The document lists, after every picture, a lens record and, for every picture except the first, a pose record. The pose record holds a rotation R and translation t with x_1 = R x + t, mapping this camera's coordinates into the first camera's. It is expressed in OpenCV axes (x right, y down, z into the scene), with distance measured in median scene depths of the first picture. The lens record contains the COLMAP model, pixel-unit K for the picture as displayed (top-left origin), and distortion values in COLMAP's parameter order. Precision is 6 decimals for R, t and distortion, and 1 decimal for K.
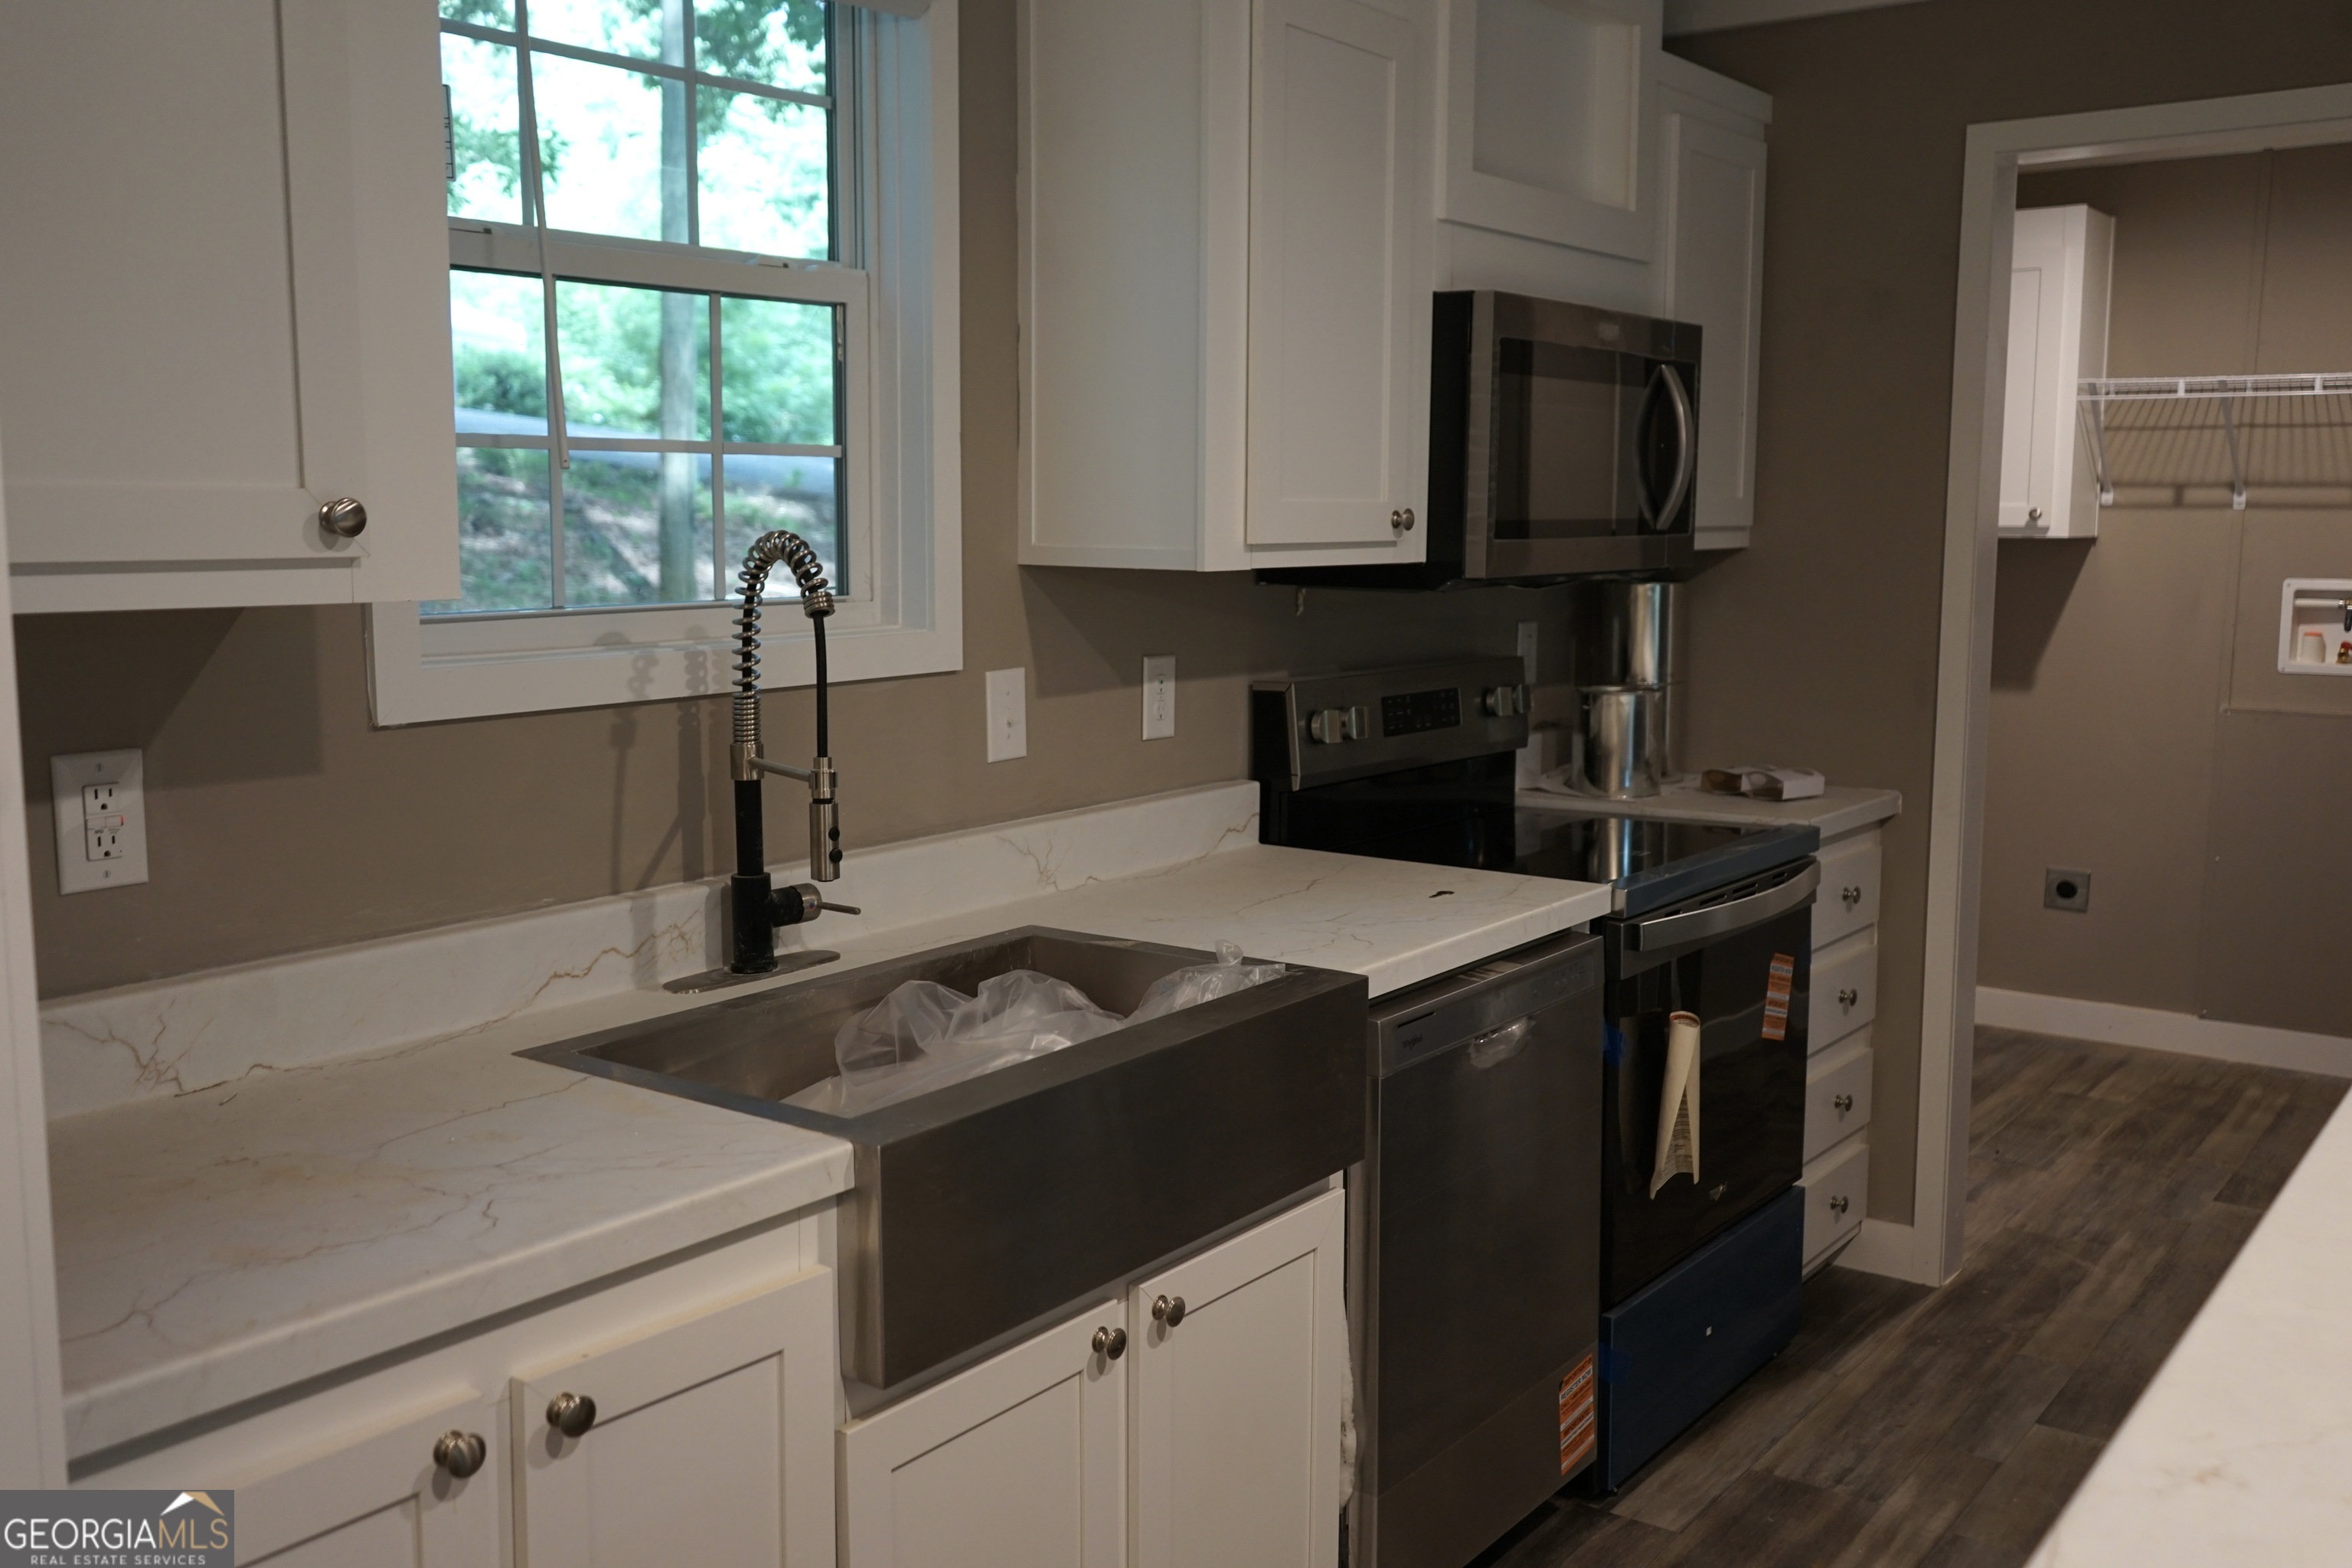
lens RADIAL K [[2080.5, 0, 1176.0], [0, 2080.5, 784.0], [0, 0, 1]] dist [0.062837, 0.000604]
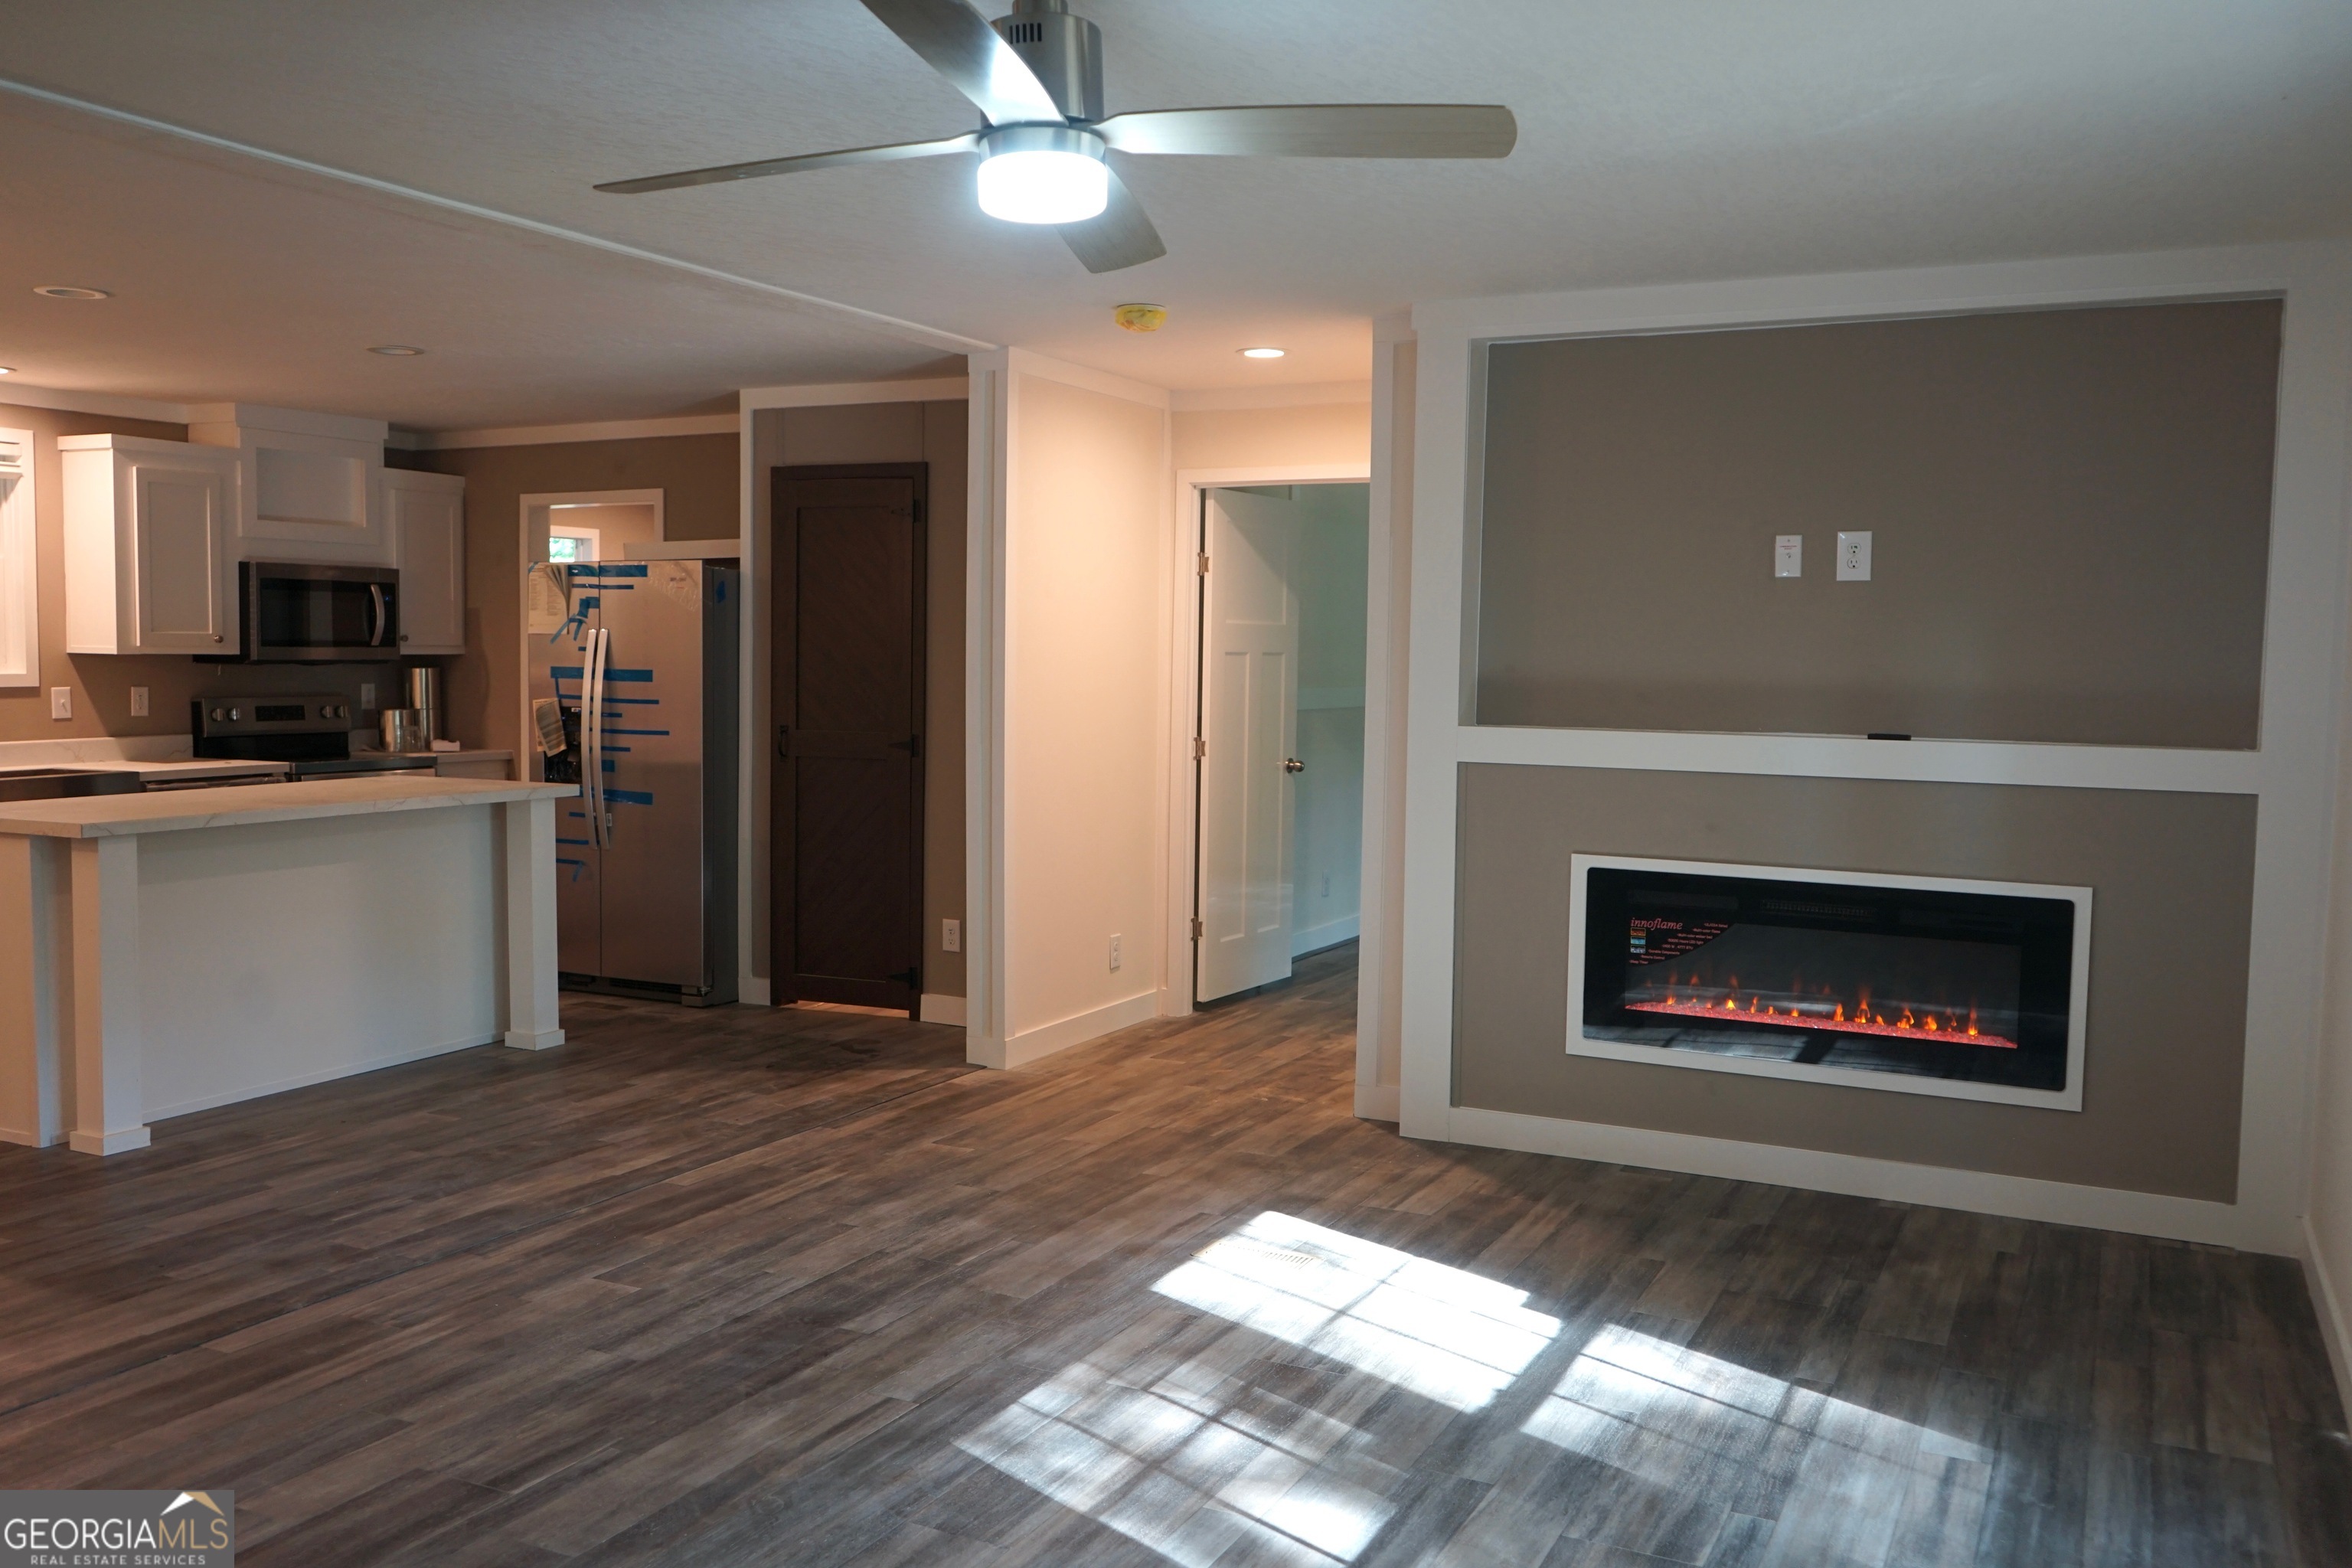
lens RADIAL K [[1950.6, 0, 1176.0], [0, 1950.6, 784.0], [0, 0, 1]] dist [0.003389, -0.002478]
pose [[0.984587, 0.002748, 0.174875, 0.924909], [0.008059, 0.998101, -0.061064, 0.246933], [-0.174711, 0.061532, 0.982695, -1.854205]]
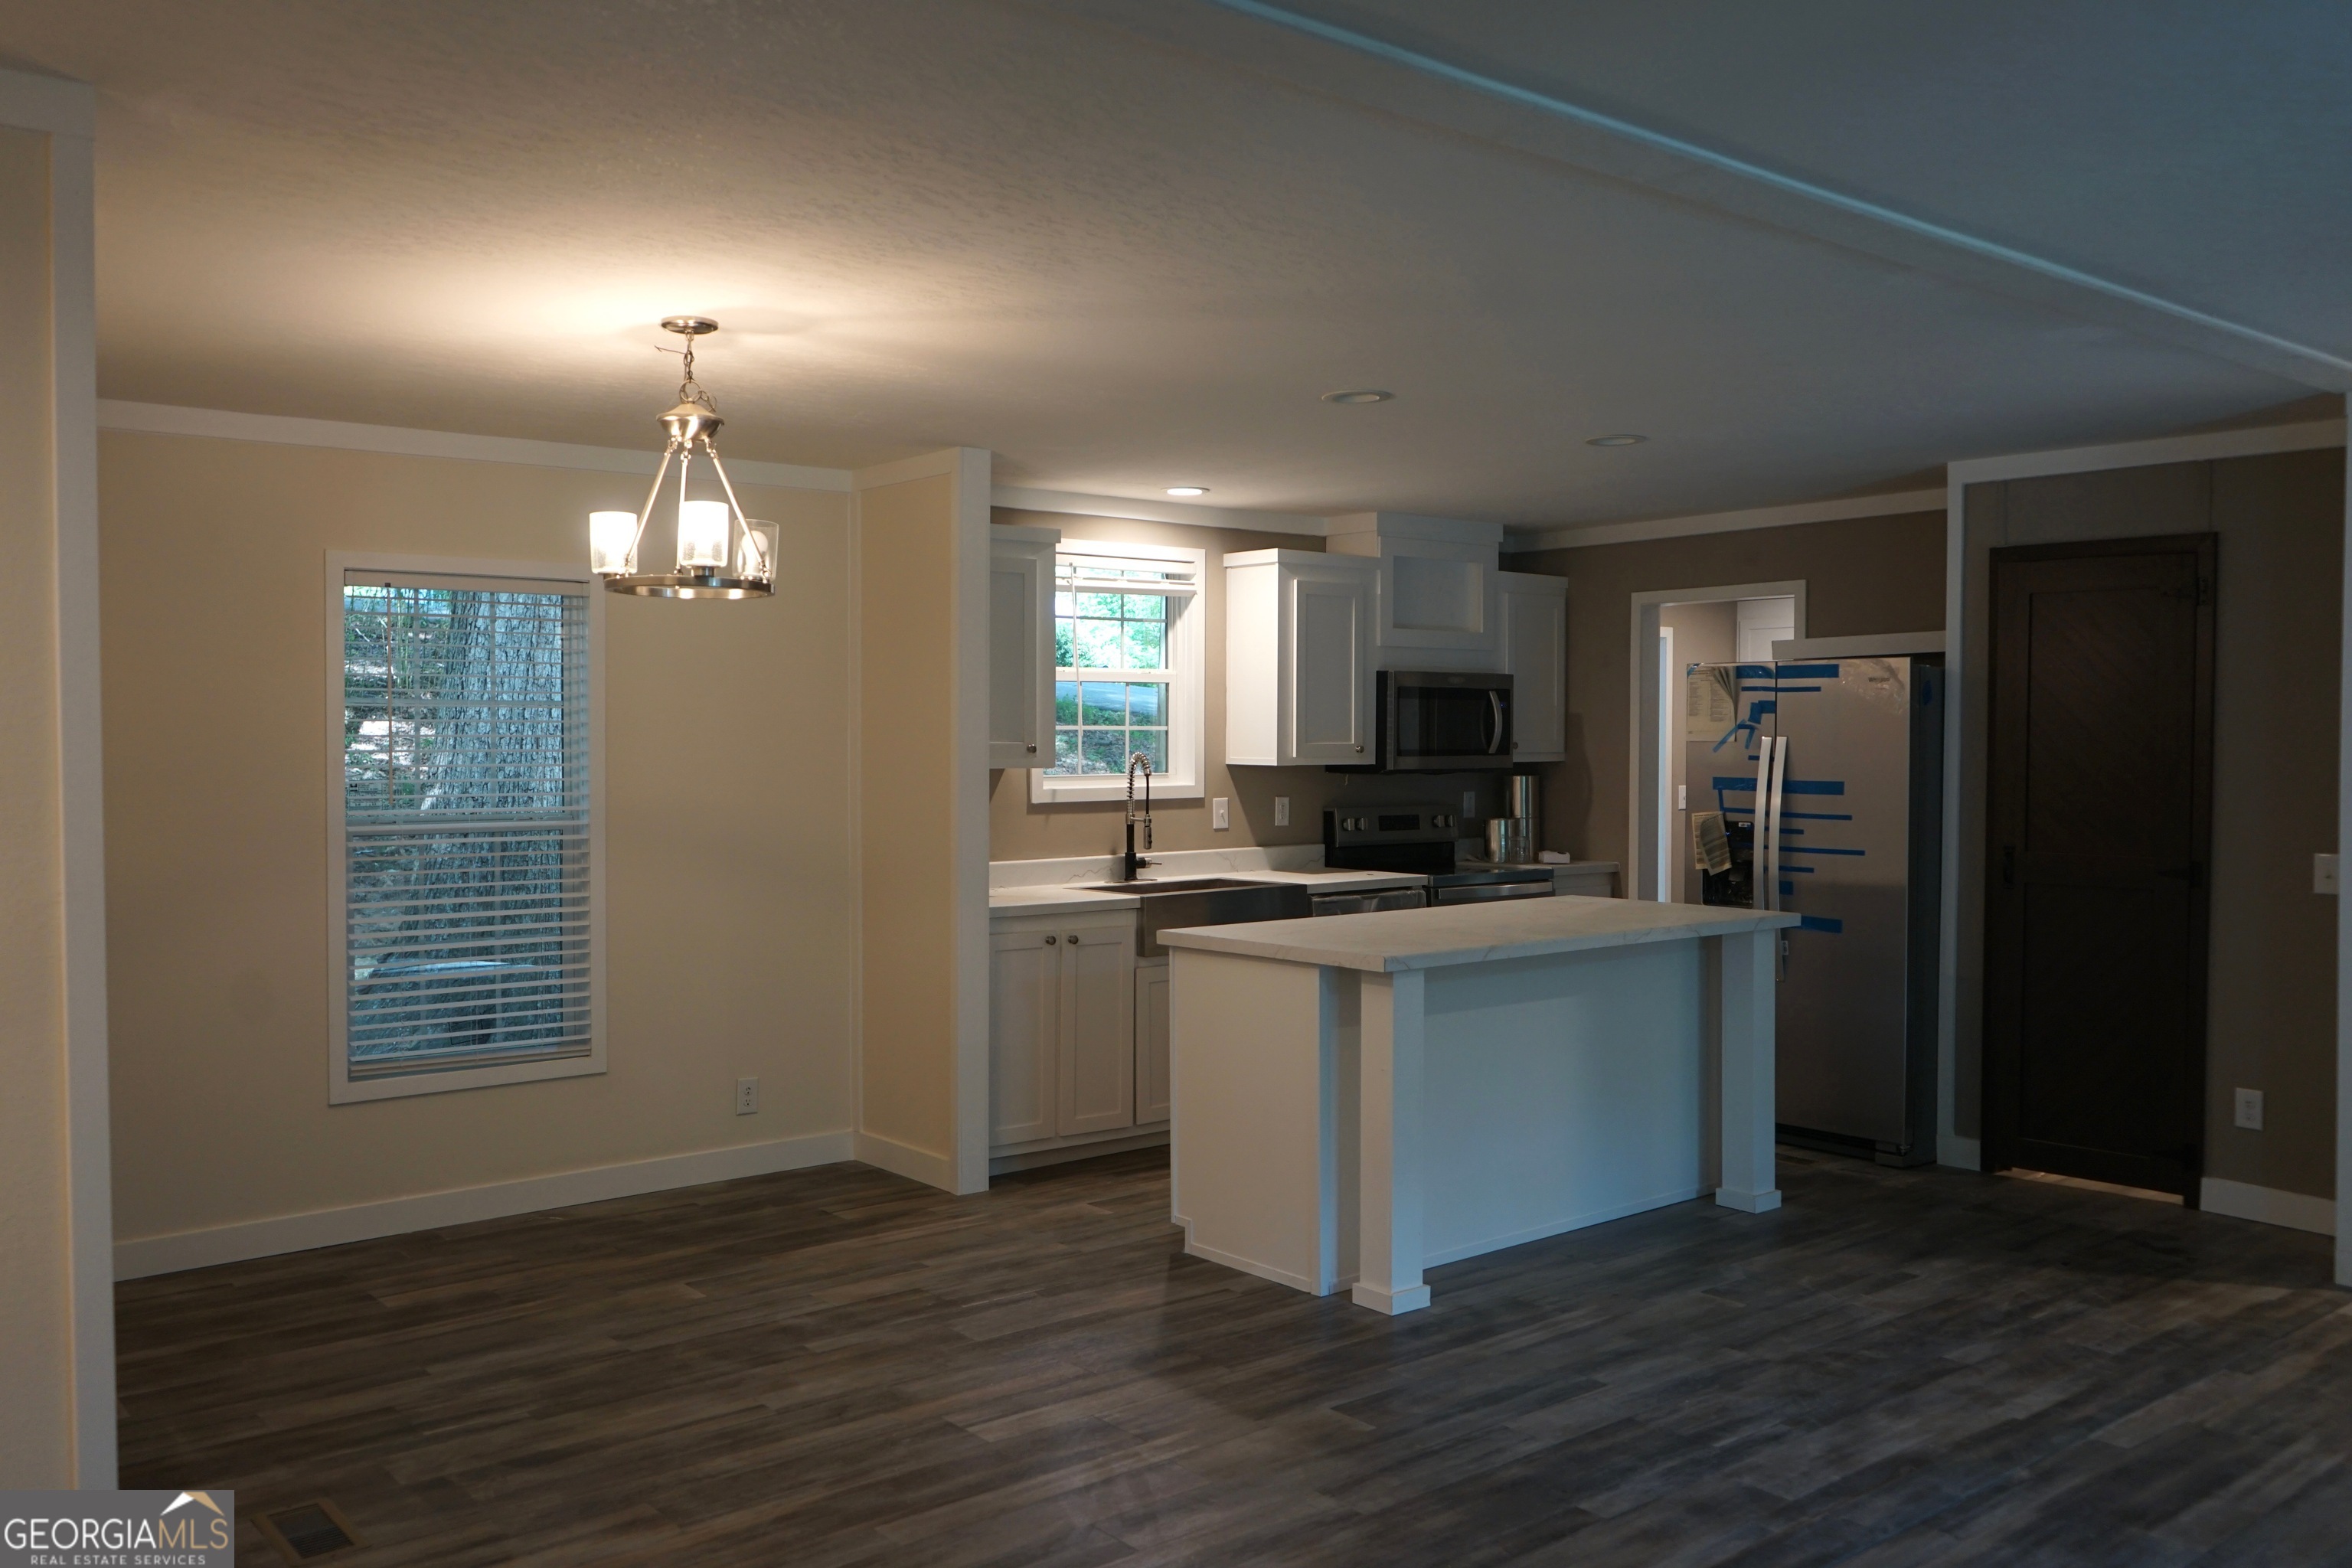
lens RADIAL K [[1885.5, 0, 1176.0], [0, 1885.5, 784.0], [0, 0, 1]] dist [-0.008524, 0.013462]
pose [[0.970758, 0.011225, -0.239799, 0.476319], [-0.036348, 0.994262, -0.100606, 0.189467], [0.237294, 0.106380, 0.965596, -1.543040]]
